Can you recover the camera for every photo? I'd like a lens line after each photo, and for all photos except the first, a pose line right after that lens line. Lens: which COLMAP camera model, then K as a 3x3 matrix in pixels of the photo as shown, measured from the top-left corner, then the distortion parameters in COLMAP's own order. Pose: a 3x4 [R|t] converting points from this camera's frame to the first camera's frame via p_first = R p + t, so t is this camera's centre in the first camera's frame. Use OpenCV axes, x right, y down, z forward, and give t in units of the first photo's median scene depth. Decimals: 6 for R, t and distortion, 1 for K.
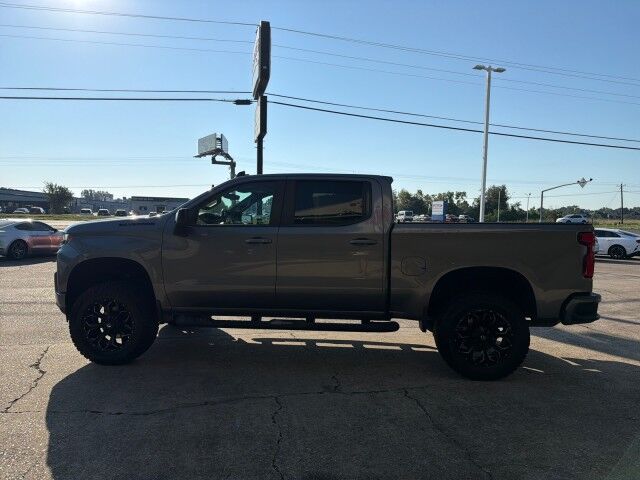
lens RADIAL K [[450.4, 0, 320.0], [0, 450.4, 240.0], [0, 0, 1]] dist [0.022715, -0.031148]
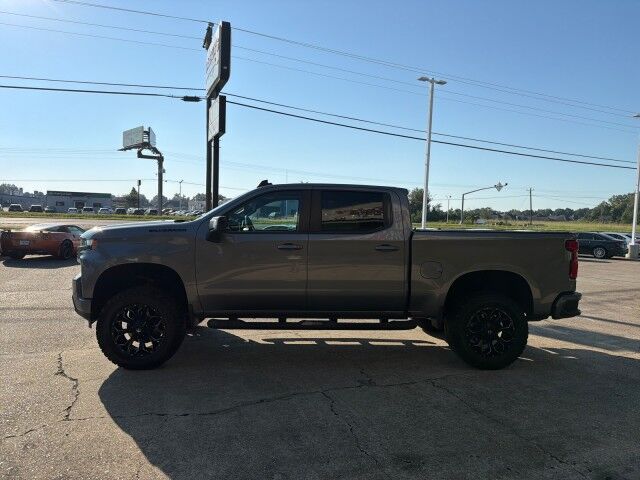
lens RADIAL K [[451.7, 0, 319.1], [0, 451.7, 236.6], [0, 0, 1]] dist [0.032422, -0.044962]
pose [[0.987506, 0.005254, 0.157493, -0.225664], [-0.004632, 0.999980, -0.004321, -0.017456], [-0.157513, 0.003537, 0.987511, -0.061716]]
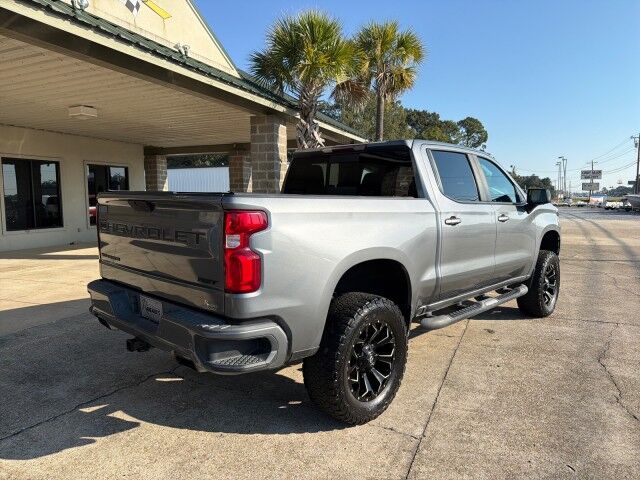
lens RADIAL K [[451.7, 0, 319.1], [0, 451.7, 236.6], [0, 0, 1]] dist [0.032422, -0.044962]
pose [[-0.615929, 0.047927, -0.786342, 0.911448], [-0.044104, 0.994485, 0.095159, -0.046427], [0.786566, 0.093292, -0.610418, 1.648324]]
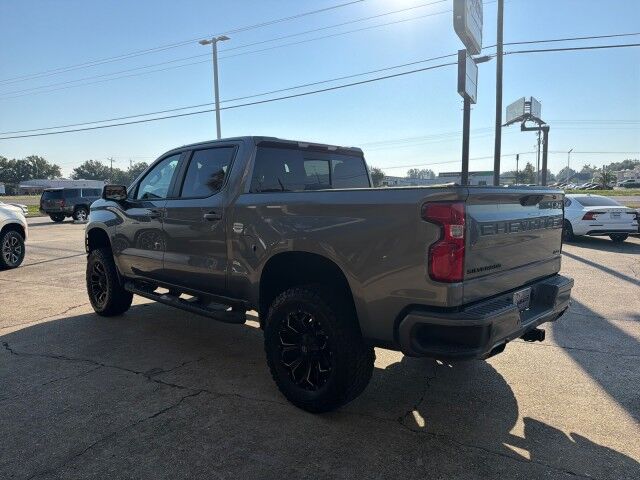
lens RADIAL K [[451.7, 0, 319.1], [0, 451.7, 236.6], [0, 0, 1]] dist [0.032422, -0.044962]
pose [[0.769136, 0.031974, -0.638285, 0.756334], [-0.001308, 0.998824, 0.048459, 0.000855], [0.639084, -0.036437, 0.768273, 0.426994]]
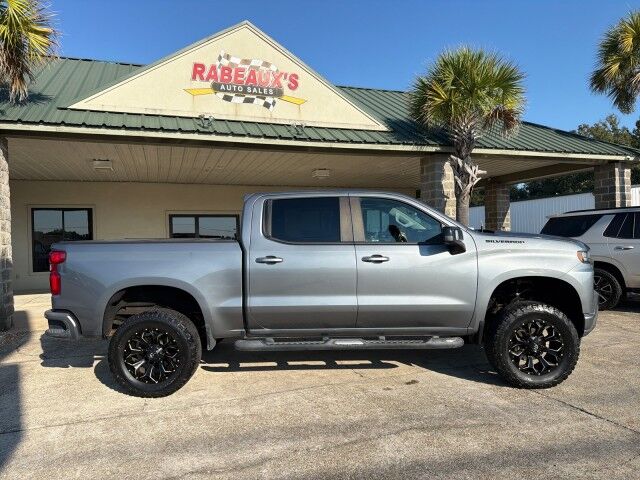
lens RADIAL K [[451.7, 0, 319.1], [0, 451.7, 236.6], [0, 0, 1]] dist [0.032422, -0.044962]
pose [[-0.996422, 0.006950, -0.084225, 0.098879], [0.003580, 0.999189, 0.040097, -0.093764], [0.084436, 0.039652, -0.995640, 2.280703]]
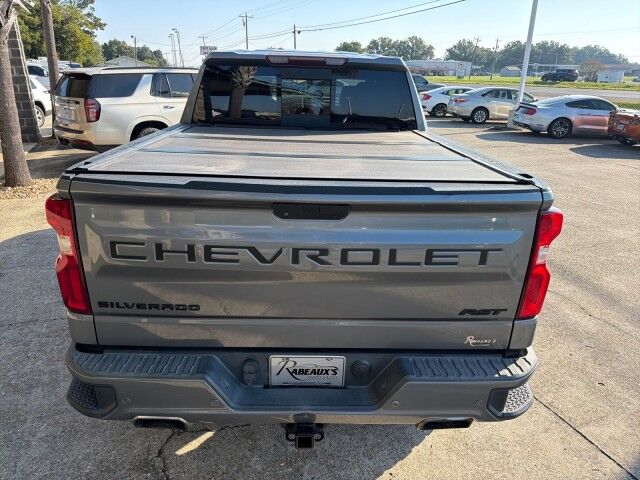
lens RADIAL K [[452.9, 0, 318.2], [0, 452.9, 242.5], [0, 0, 1]] dist [-0.002417, -0.002561]
pose [[0.122840, 0.329626, -0.936086, 0.883180], [-0.060676, 0.943960, 0.324436, -0.099345], [0.990570, 0.016945, 0.135956, 1.054809]]
